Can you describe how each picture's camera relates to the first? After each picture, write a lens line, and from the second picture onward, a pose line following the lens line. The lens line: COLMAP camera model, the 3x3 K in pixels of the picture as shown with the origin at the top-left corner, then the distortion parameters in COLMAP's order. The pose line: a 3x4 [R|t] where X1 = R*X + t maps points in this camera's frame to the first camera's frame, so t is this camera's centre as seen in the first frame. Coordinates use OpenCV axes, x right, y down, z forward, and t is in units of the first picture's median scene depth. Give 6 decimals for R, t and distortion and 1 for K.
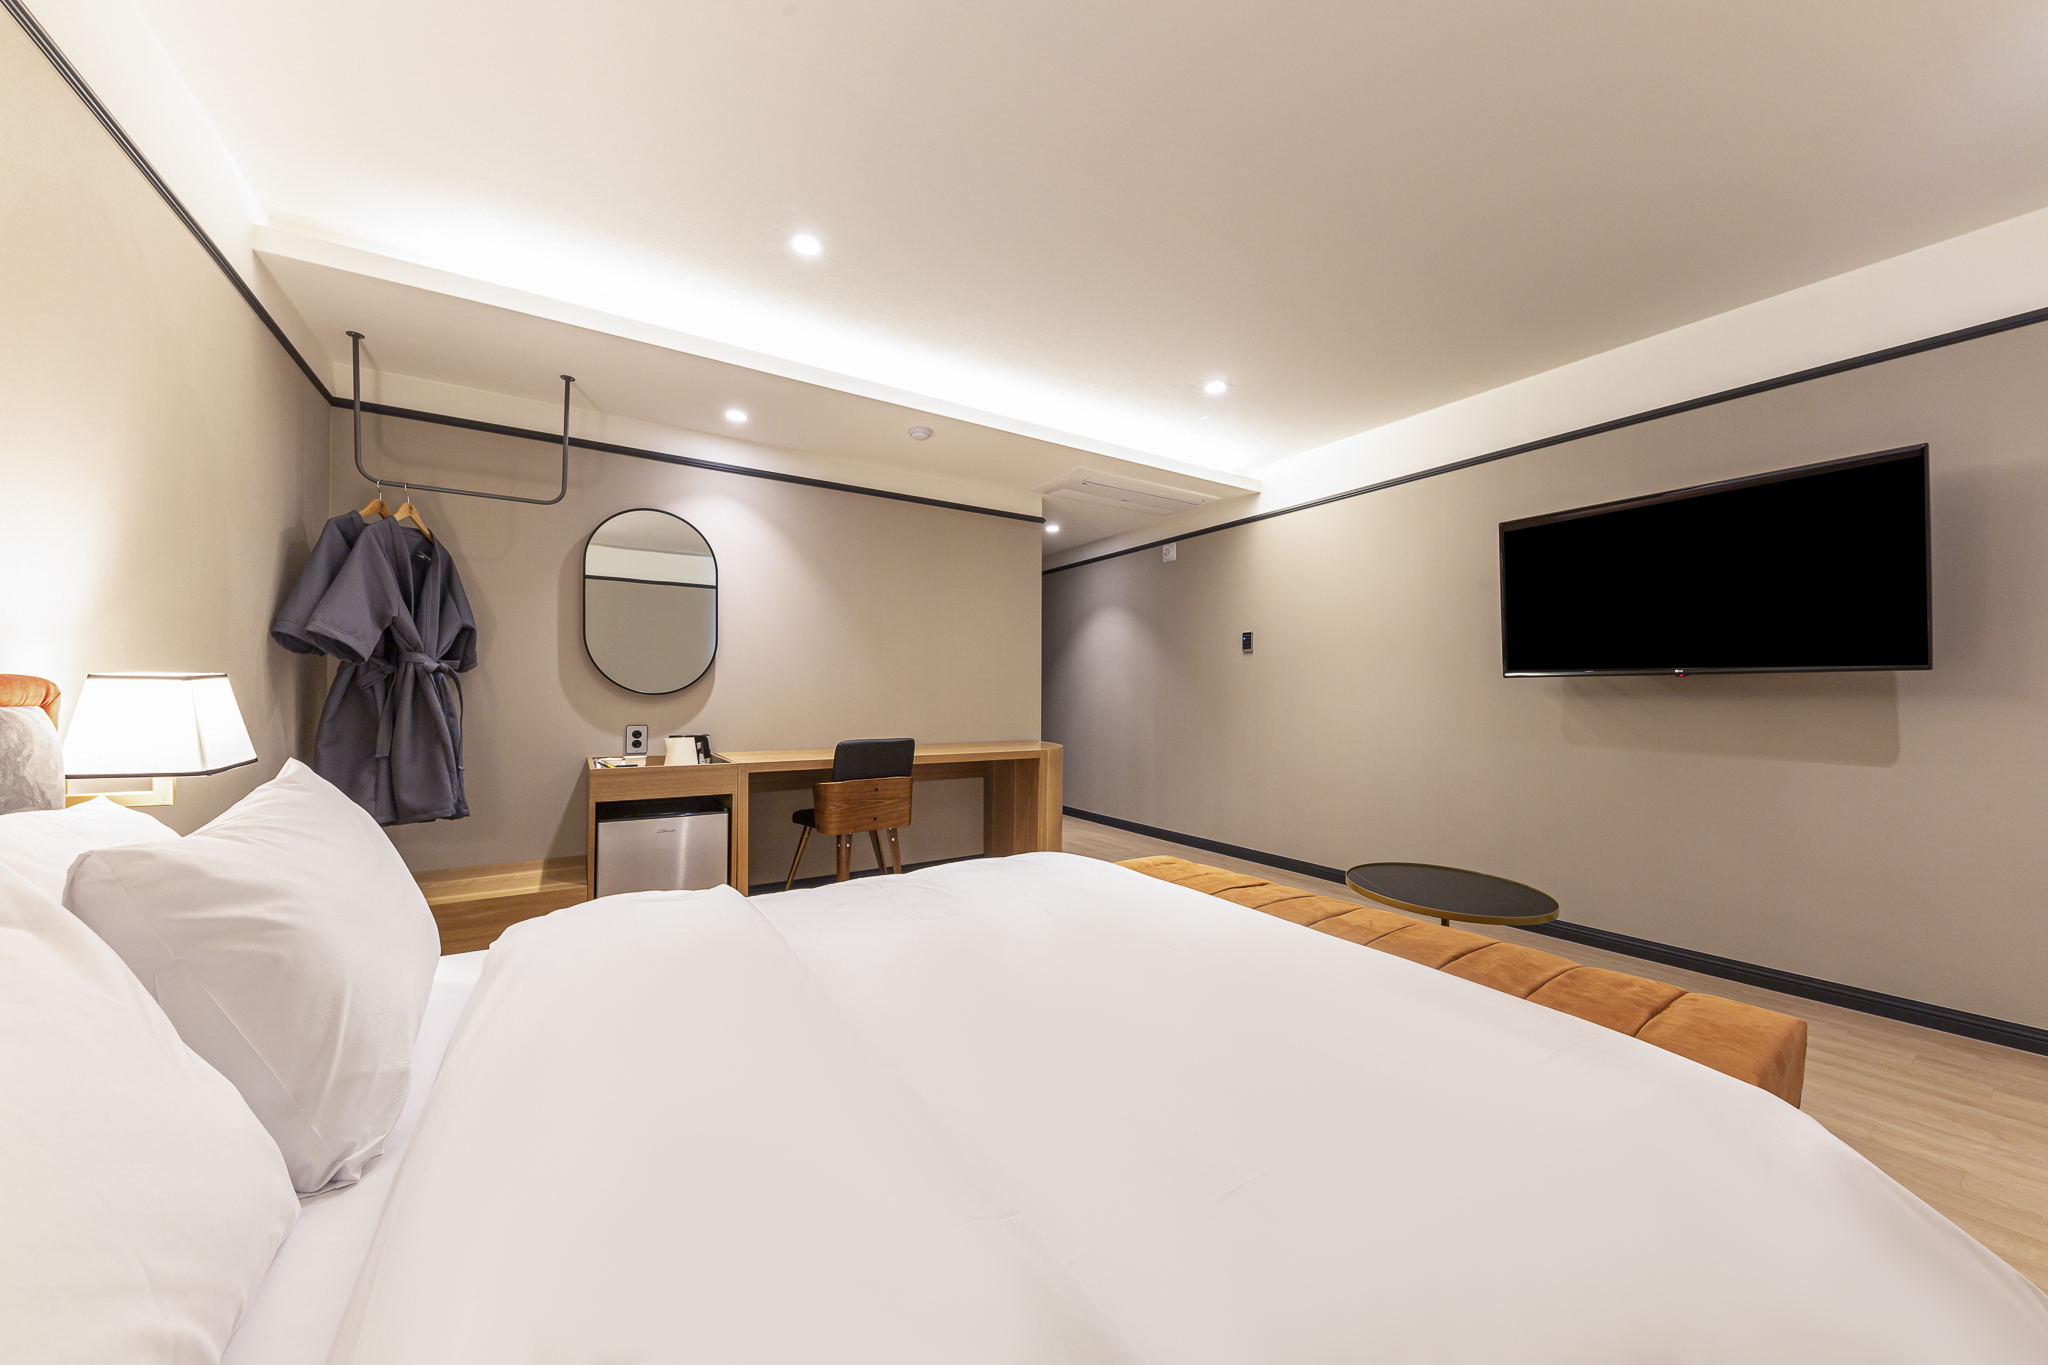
lens RADIAL K [[707.1, 0, 1022.7], [0, 707.1, 692.8], [0, 0, 1]] dist [0.019069, -0.006983]
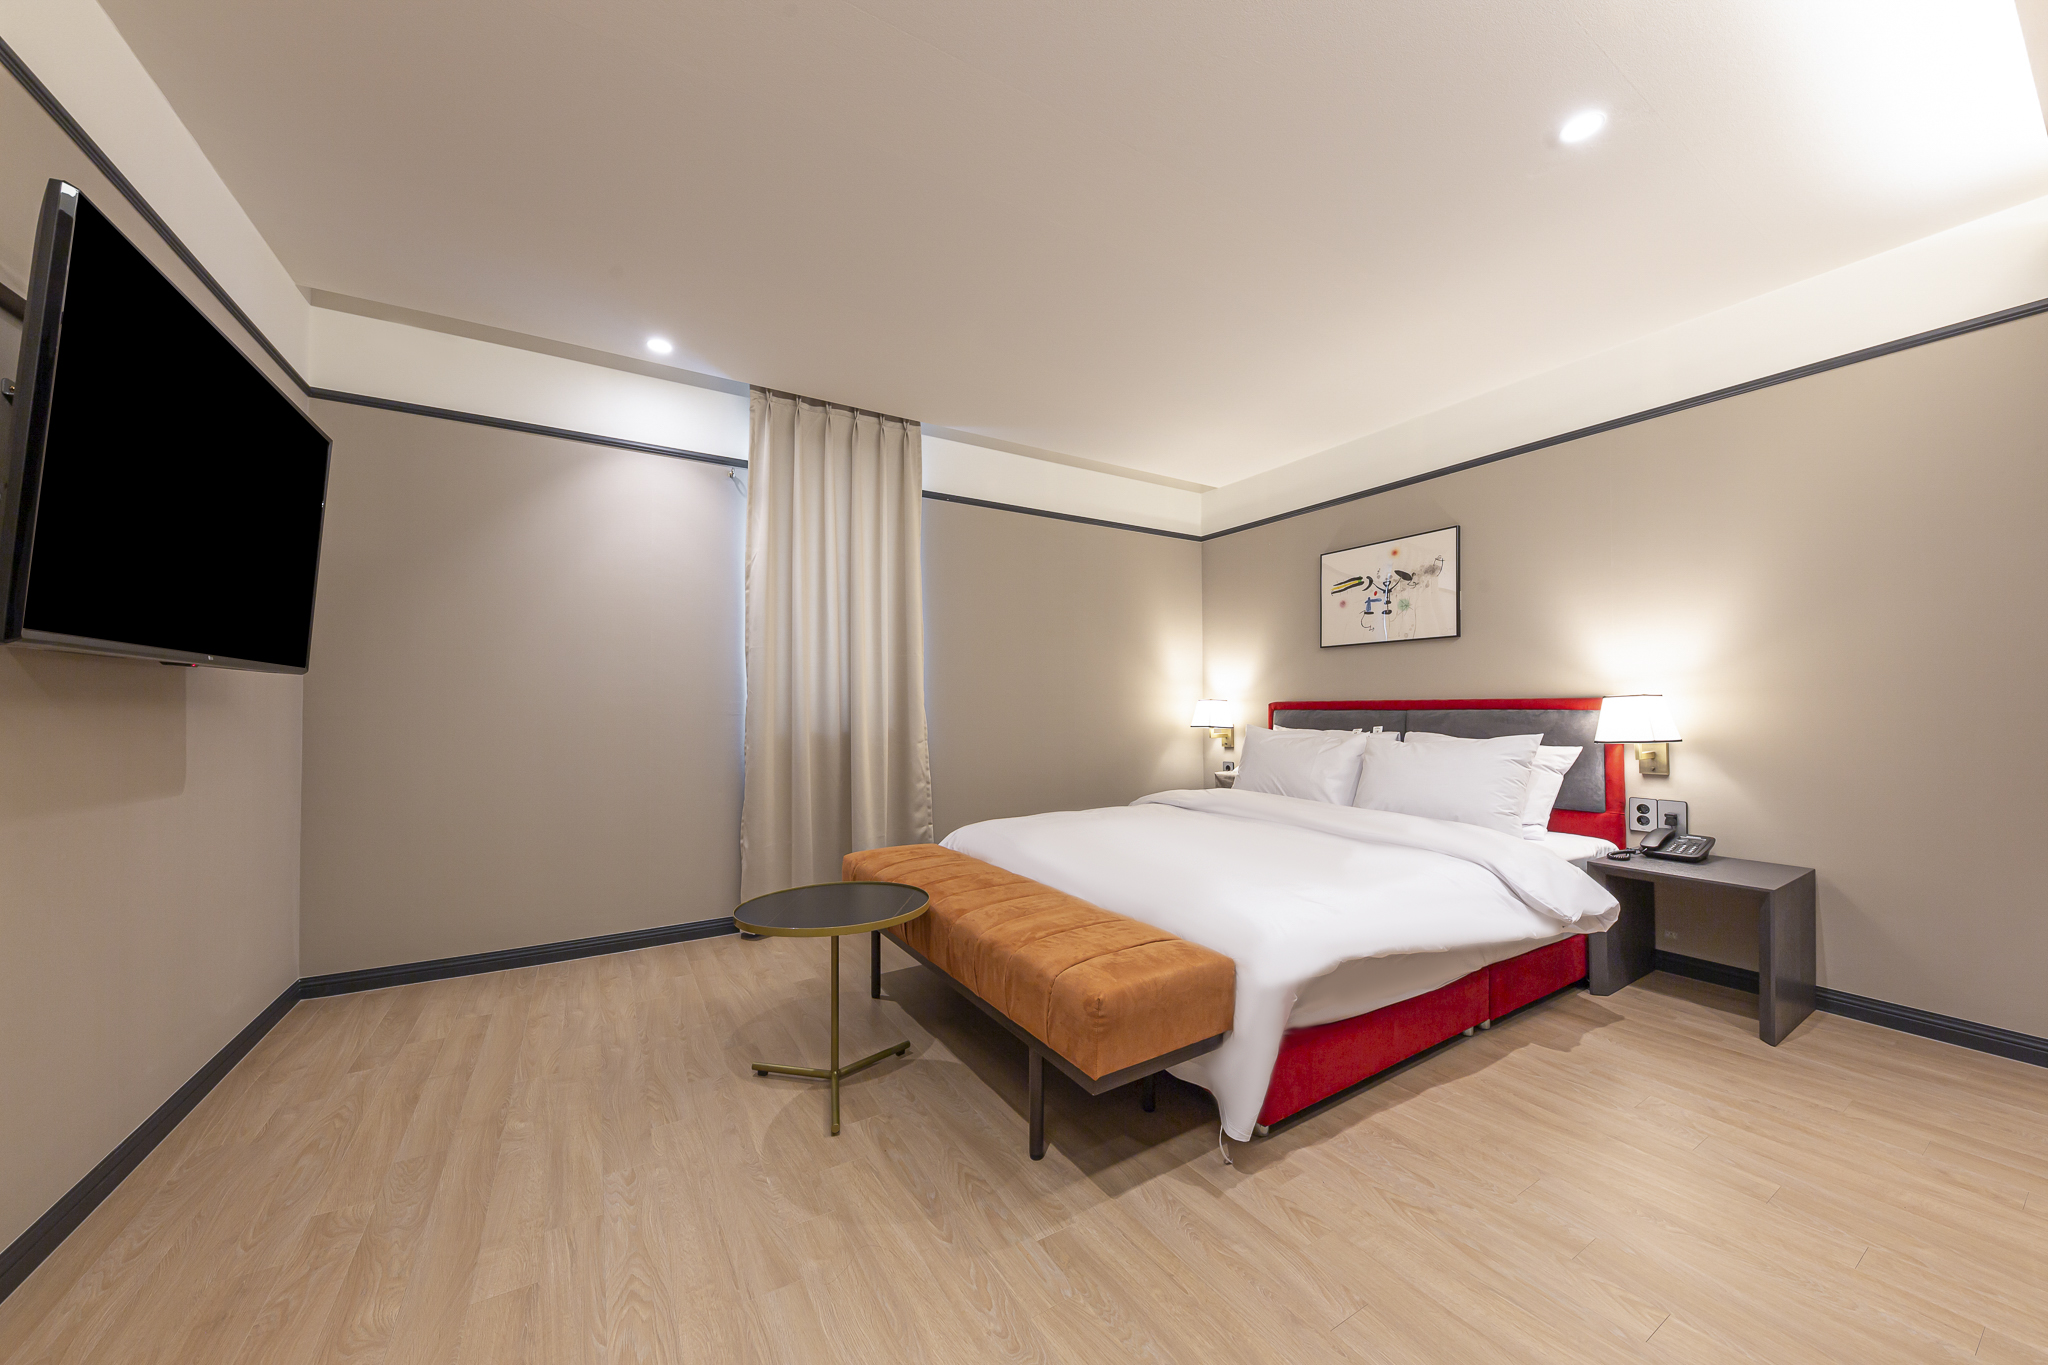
lens RADIAL K [[707.1, 0, 1022.7], [0, 707.1, 692.8], [0, 0, 1]] dist [0.019069, -0.006983]
pose [[-0.999712, -0.007402, 0.022833, 0.218481], [-0.008042, 0.999573, -0.028098, 0.013253], [-0.022615, -0.028274, -0.999344, 1.362081]]
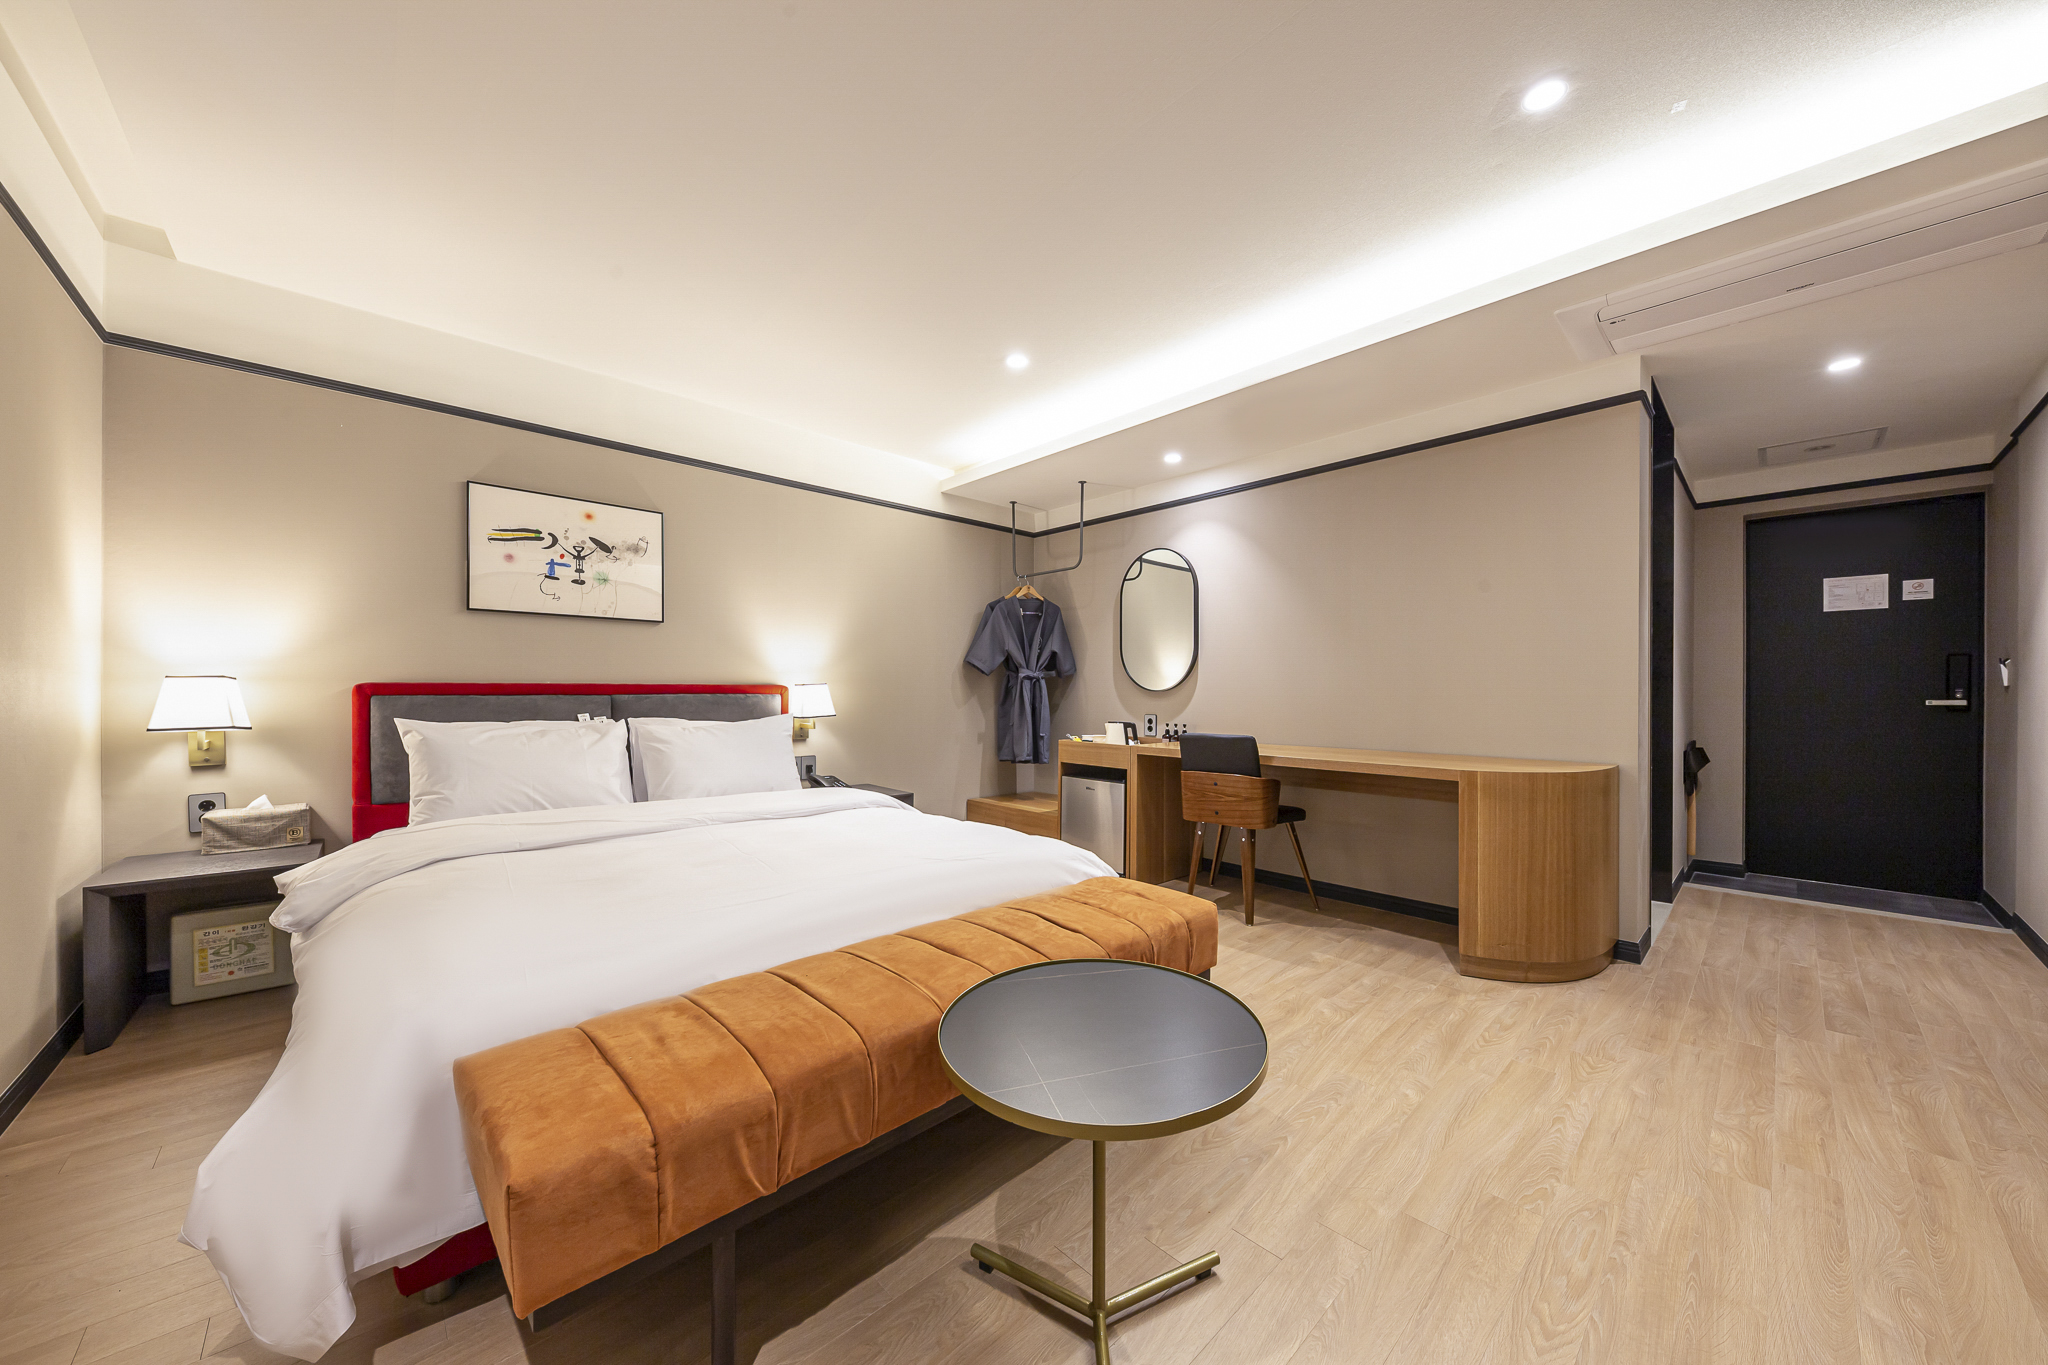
lens RADIAL K [[707.1, 0, 1022.7], [0, 707.1, 692.8], [0, 0, 1]] dist [0.019069, -0.006983]
pose [[0.183312, -0.004619, -0.983044, 0.791846], [0.006402, 0.999973, -0.003505, 0.008809], [0.983034, -0.005651, 0.183337, 0.579679]]
